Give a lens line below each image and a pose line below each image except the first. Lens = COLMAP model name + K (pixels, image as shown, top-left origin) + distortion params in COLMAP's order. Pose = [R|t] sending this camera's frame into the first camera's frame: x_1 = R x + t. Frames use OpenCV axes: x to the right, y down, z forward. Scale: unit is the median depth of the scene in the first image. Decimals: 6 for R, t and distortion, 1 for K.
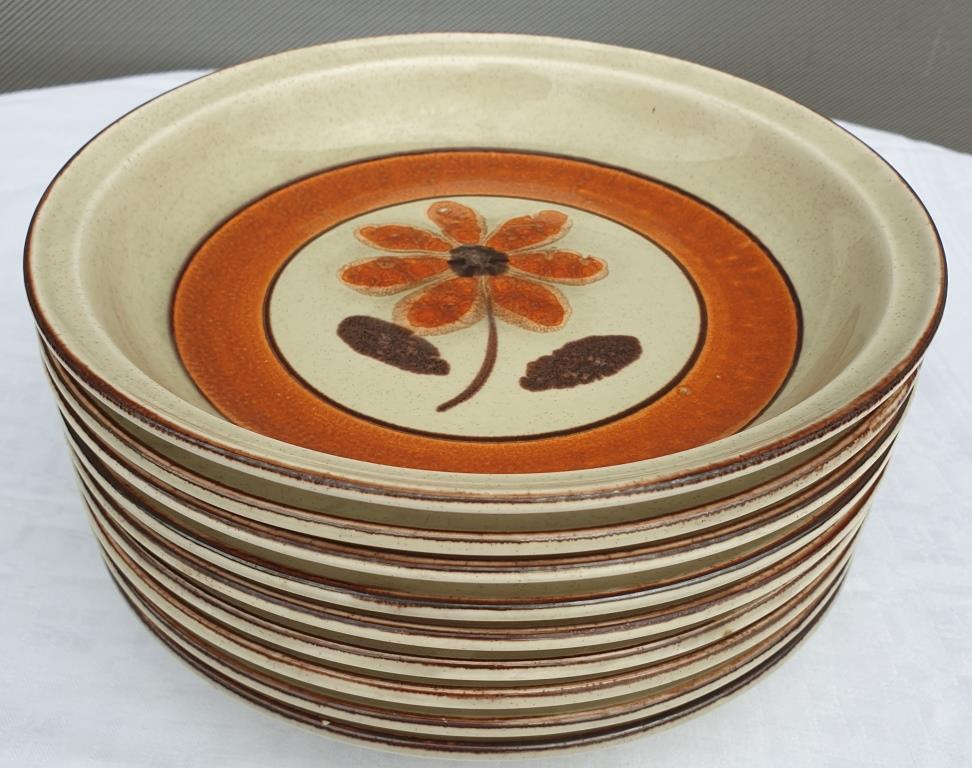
lens RADIAL K [[1176.0, 0, 502.3], [0, 1176.0, 357.8], [0, 0, 1]] dist [0.218759, 0.000000]
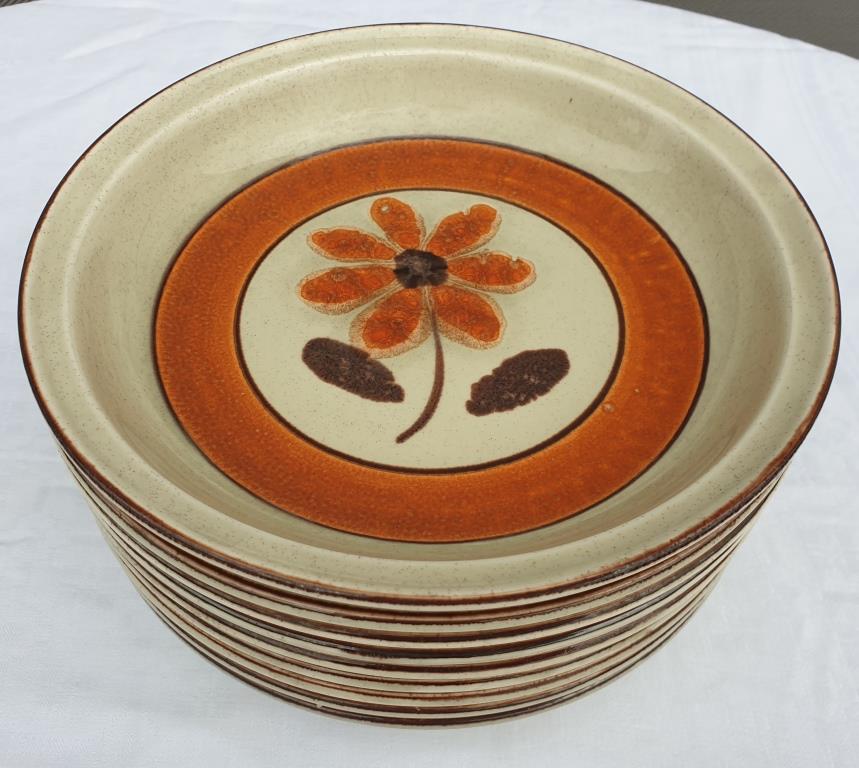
lens RADIAL K [[984.8, 0, 442.9], [0, 984.8, 350.8], [0, 0, 1]] dist [0.206018, 0.000000]
pose [[0.998854, -0.040173, 0.026003, -0.027797], [0.033488, 0.974950, 0.219891, -0.222387], [-0.034185, -0.218768, 0.975178, 0.065701]]
